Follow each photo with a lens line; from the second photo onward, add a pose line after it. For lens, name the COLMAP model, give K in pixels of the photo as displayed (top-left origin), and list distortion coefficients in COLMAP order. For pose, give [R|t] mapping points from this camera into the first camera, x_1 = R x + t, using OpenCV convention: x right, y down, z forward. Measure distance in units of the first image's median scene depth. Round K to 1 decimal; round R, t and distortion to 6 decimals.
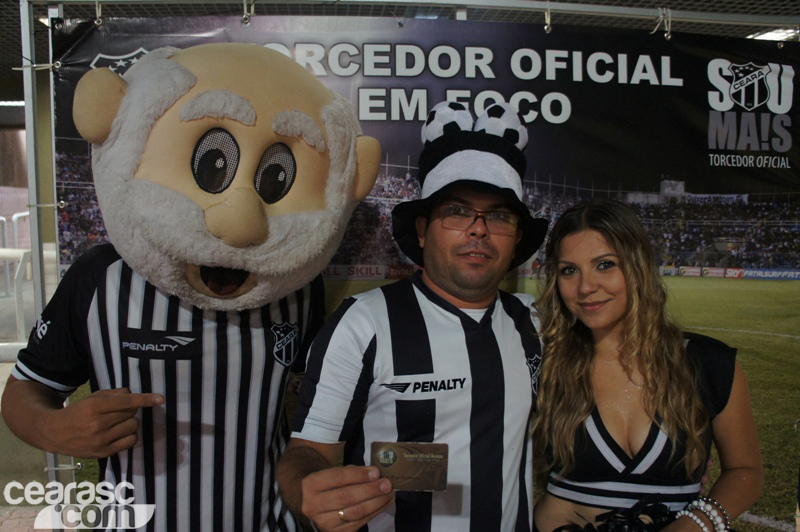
lens RADIAL K [[530.7, 0, 402.1], [0, 530.7, 260.4], [0, 0, 1]] dist [-0.123990, 0.053105]
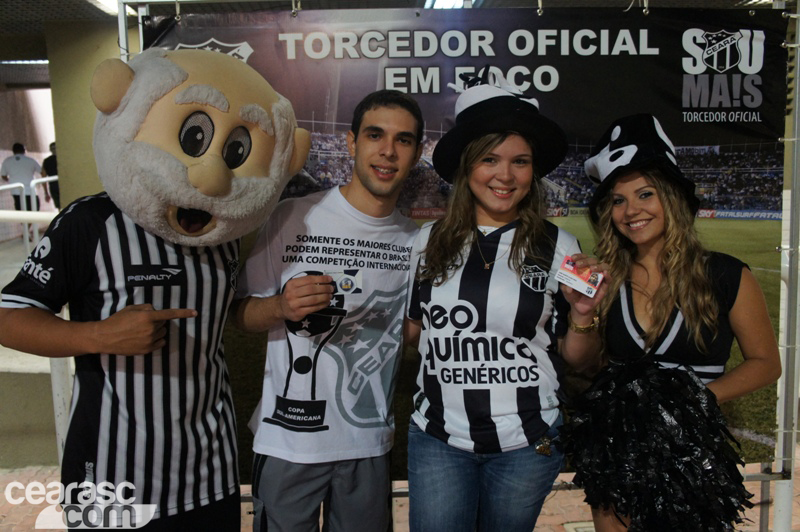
lens RADIAL K [[585.1, 0, 405.9], [0, 585.1, 240.5], [0, 0, 1]] dist [-0.036943, 0.007684]
pose [[0.998581, -0.008074, -0.052629, 0.036081], [0.009487, 0.999600, 0.026650, 0.047481], [0.052393, -0.027111, 0.998258, -0.390900]]
